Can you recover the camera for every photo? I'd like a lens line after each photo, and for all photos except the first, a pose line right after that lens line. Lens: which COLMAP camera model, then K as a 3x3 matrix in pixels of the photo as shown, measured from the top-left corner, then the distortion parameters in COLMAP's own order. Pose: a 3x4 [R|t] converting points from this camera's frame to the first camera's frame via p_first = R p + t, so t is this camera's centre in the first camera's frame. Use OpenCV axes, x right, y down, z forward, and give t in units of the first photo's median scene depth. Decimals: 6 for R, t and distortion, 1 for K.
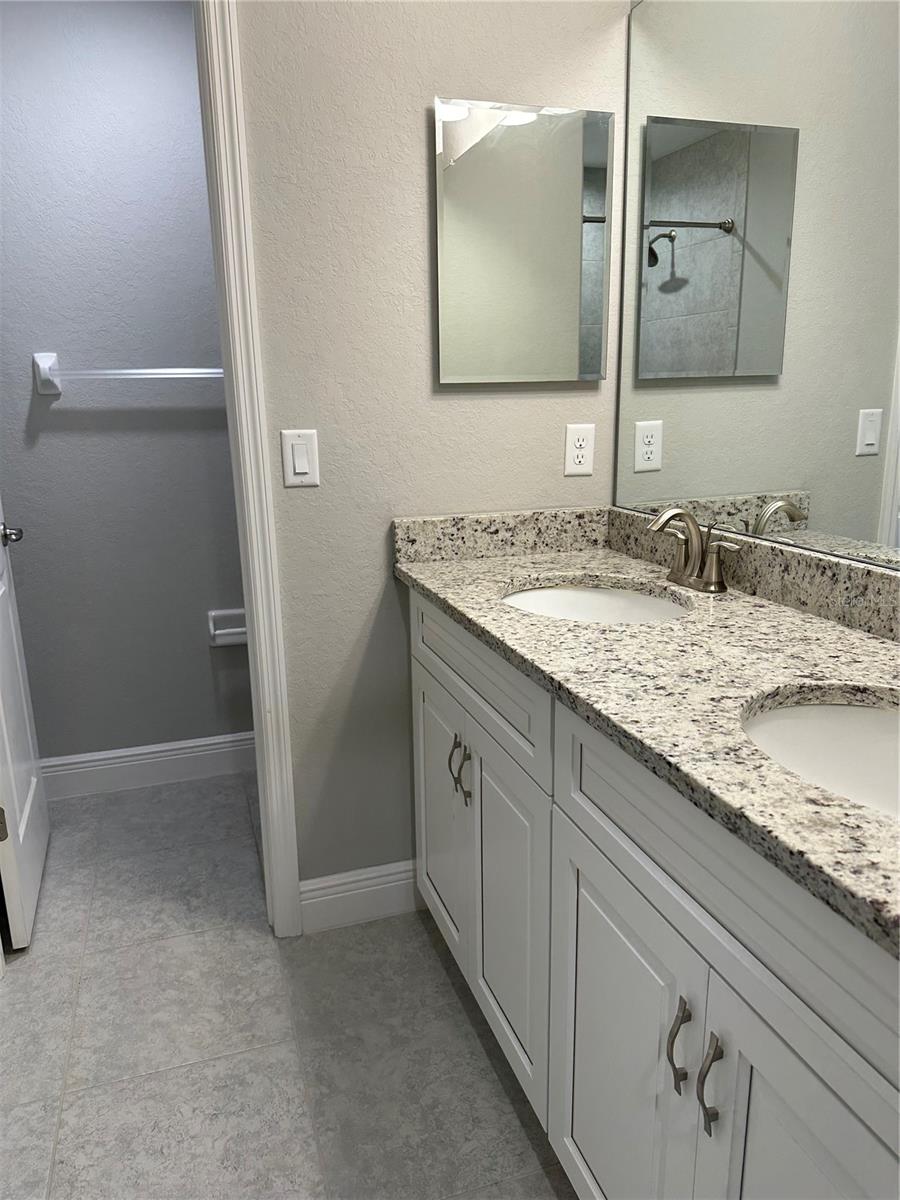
lens RADIAL K [[835.0, 0, 446.4], [0, 835.0, 600.8], [0, 0, 1]] dist [0.078072, -0.085622]
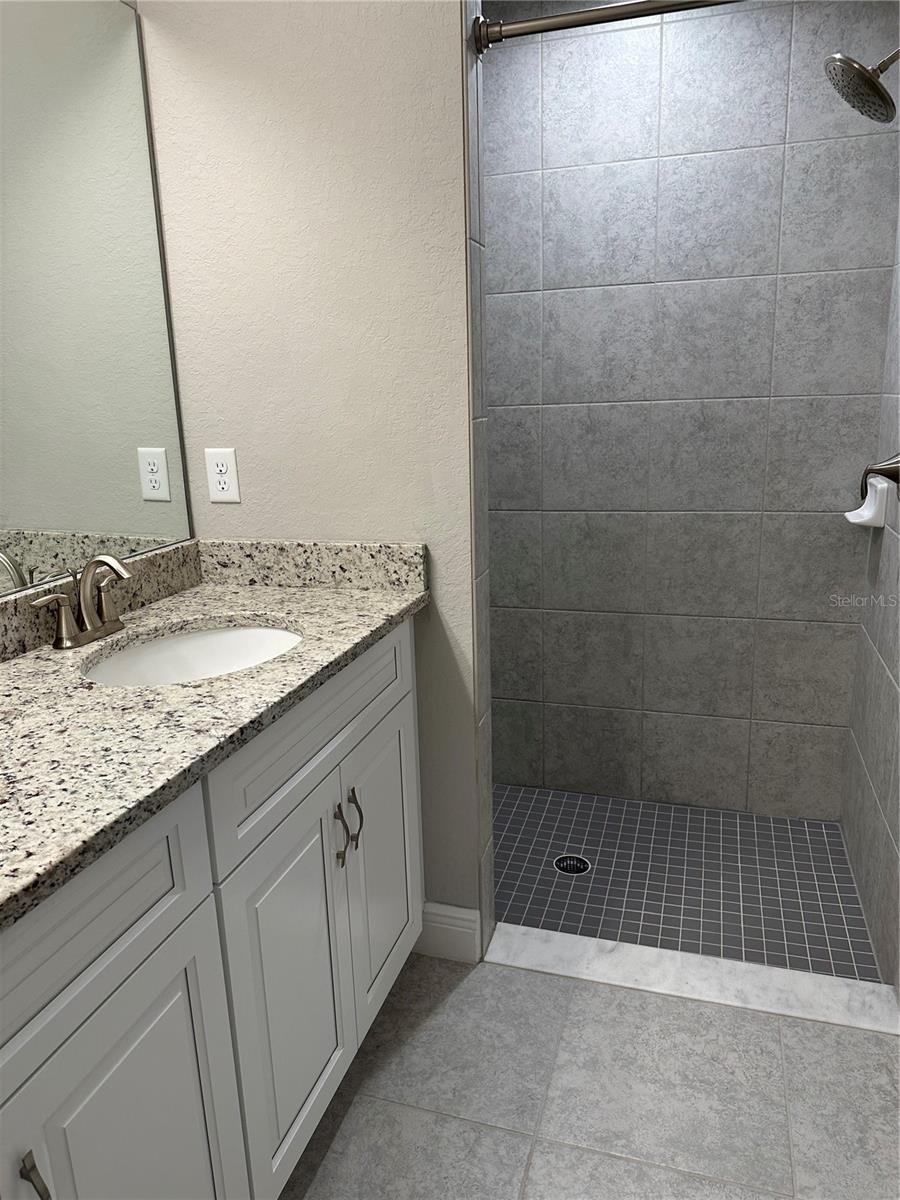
lens RADIAL K [[835.0, 0, 446.4], [0, 835.0, 600.8], [0, 0, 1]] dist [0.078072, -0.085622]
pose [[-0.805474, -0.094286, 0.585083, -0.611639], [0.200149, 0.885975, 0.418316, -0.392064], [-0.557810, 0.454046, -0.694759, 1.486858]]
